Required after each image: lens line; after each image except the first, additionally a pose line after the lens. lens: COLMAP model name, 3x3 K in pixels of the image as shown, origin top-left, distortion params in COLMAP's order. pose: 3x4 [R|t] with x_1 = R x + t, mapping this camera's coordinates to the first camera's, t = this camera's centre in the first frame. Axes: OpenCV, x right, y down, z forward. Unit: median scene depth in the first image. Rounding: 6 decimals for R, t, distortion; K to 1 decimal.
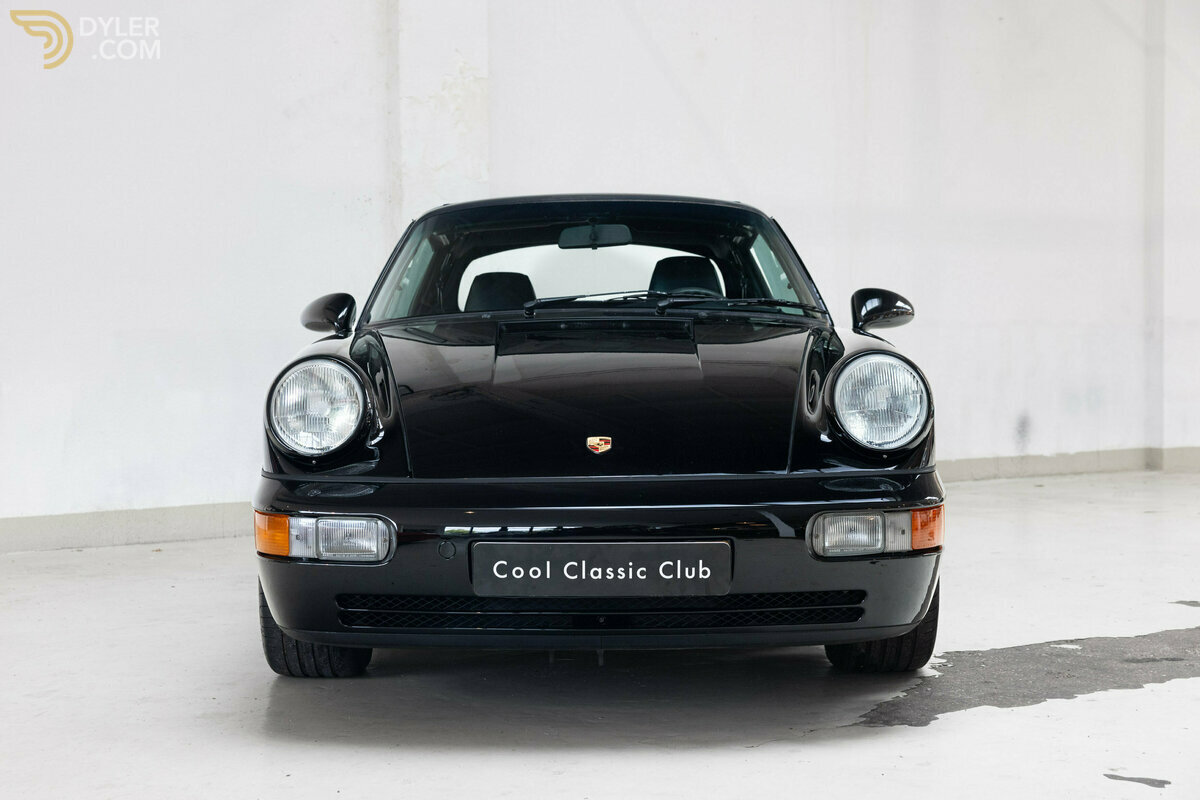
lens RADIAL K [[1572.2, 0, 600.0], [0, 1572.2, 400.0], [0, 0, 1]] dist [0.024793, 0.016052]
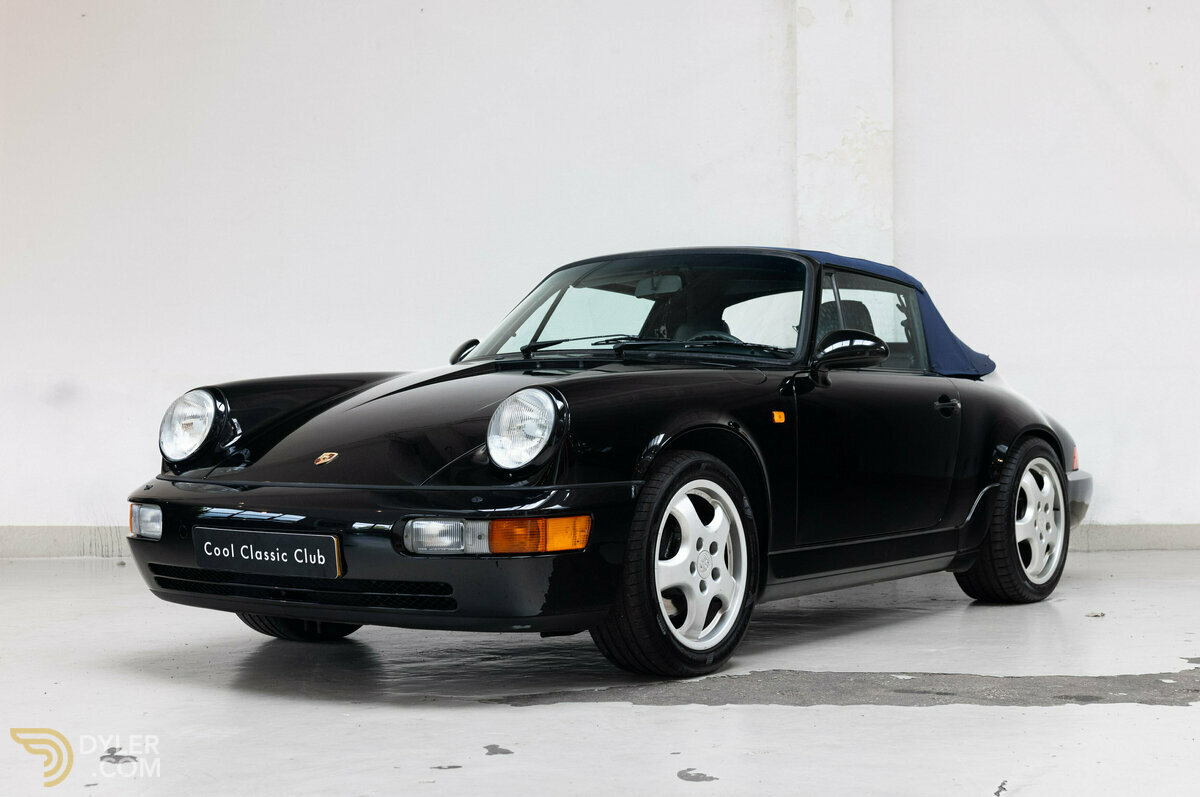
lens RADIAL K [[1572.2, 0, 600.0], [0, 1572.2, 398.5], [0, 0, 1]] dist [0.024793, 0.016052]
pose [[0.868637, 0.009641, -0.495355, 0.821423], [-0.023701, 0.999475, -0.022108, 0.002882], [0.494881, 0.030944, 0.868409, 0.008148]]
